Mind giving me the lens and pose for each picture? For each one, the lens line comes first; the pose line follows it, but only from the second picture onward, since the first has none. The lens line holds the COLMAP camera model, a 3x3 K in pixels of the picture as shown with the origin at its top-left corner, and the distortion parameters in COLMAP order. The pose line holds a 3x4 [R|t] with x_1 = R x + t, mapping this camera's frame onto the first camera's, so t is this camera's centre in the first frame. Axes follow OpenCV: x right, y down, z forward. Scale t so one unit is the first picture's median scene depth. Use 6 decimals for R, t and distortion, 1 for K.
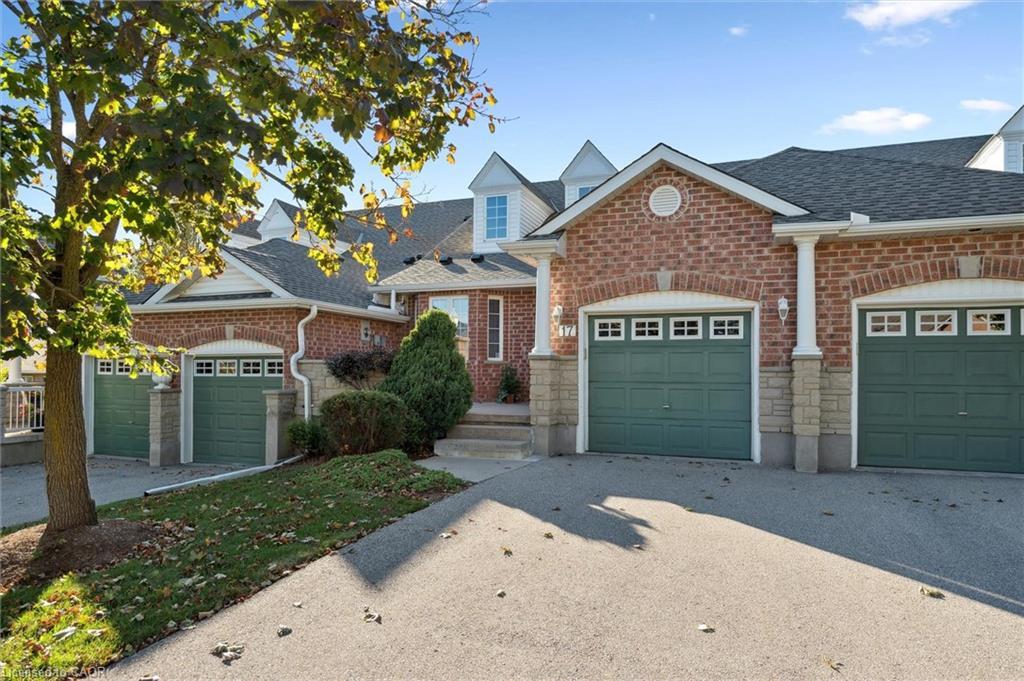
lens RADIAL K [[505.1, 0, 511.5], [0, 505.1, 366.7], [0, 0, 1]] dist [-0.004025, -0.000587]
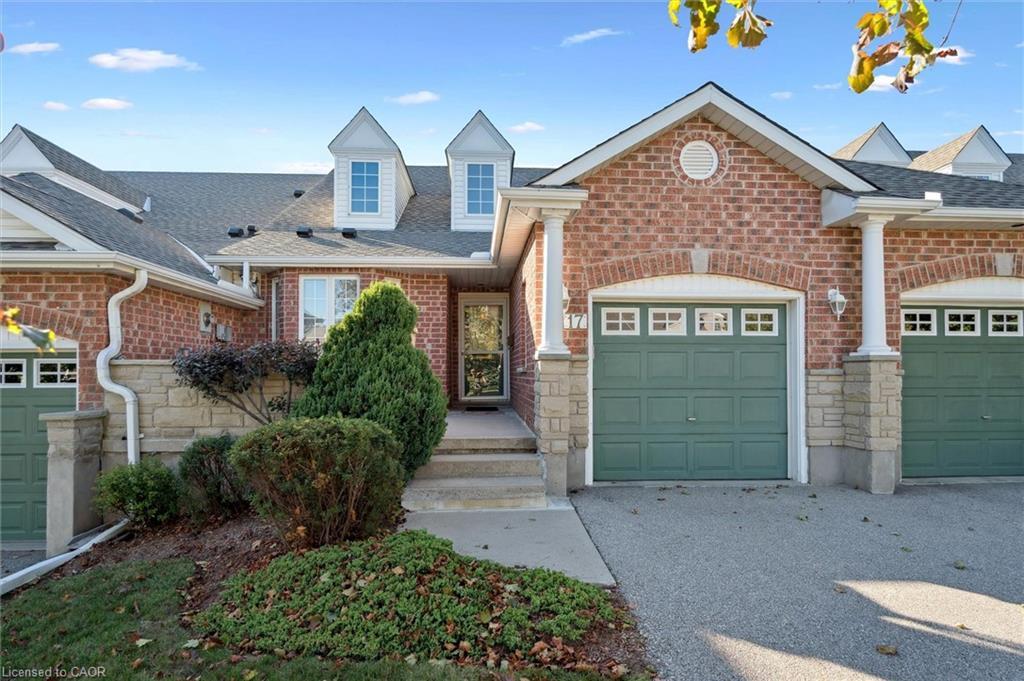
lens RADIAL K [[505.1, 0, 511.5], [0, 505.1, 366.7], [0, 0, 1]] dist [-0.004025, -0.000587]
pose [[0.933947, -0.002697, 0.357402, -0.253701], [0.002718, 0.999996, 0.000444, -0.005510], [-0.357402, 0.000556, 0.933950, 0.363415]]
